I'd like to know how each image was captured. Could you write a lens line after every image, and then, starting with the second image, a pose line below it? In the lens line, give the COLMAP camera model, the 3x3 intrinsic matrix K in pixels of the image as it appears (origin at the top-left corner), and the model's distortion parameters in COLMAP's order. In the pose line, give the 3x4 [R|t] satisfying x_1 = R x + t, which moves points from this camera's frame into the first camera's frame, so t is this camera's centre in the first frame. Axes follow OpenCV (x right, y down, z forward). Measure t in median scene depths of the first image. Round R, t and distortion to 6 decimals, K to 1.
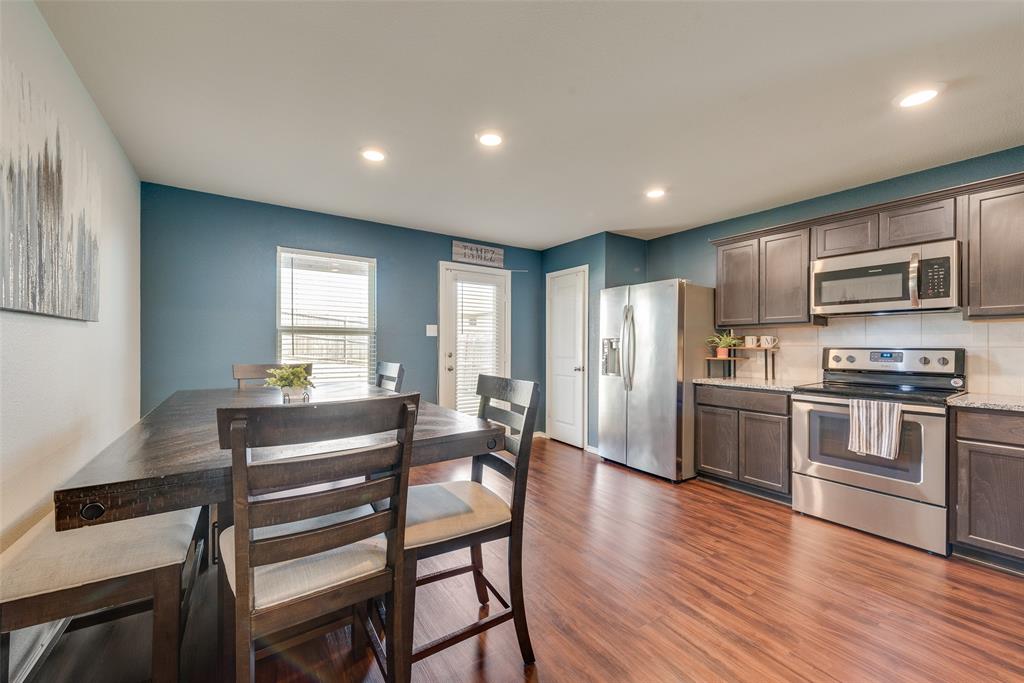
lens RADIAL K [[412.7, 0, 511.6], [0, 412.7, 344.0], [0, 0, 1]] dist [0.007707, -0.001157]
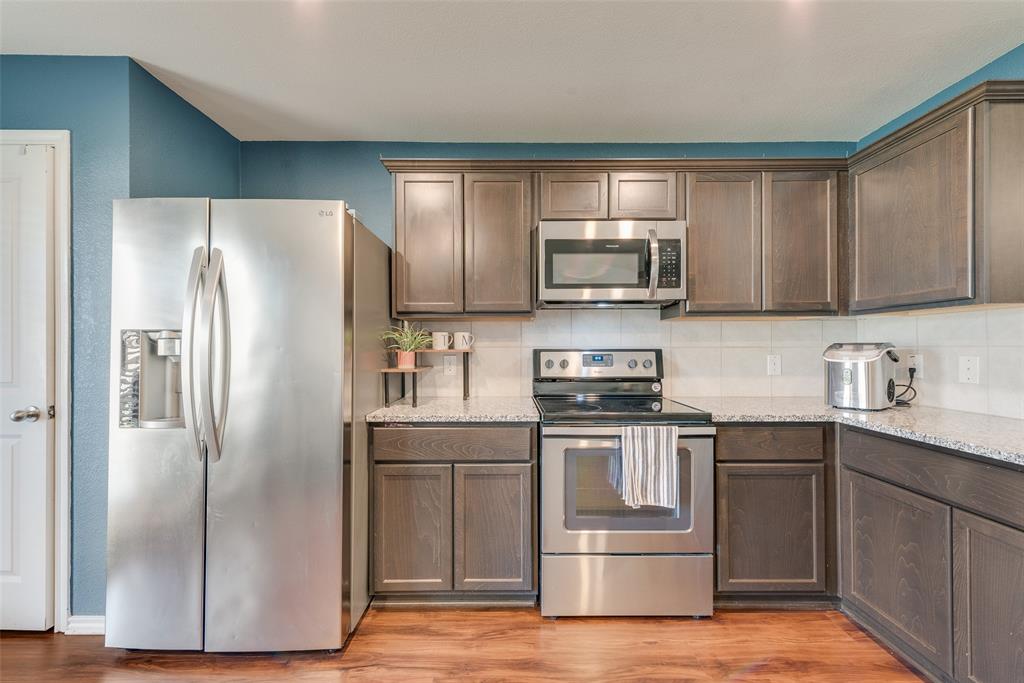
lens RADIAL K [[412.7, 0, 516.4], [0, 412.7, 345.1], [0, 0, 1]] dist [0.007707, -0.001157]
pose [[0.564043, -0.002562, 0.825741, 0.135161], [0.000853, 0.999996, 0.002520, -0.000087], [-0.825745, -0.000716, 0.564044, 0.598137]]
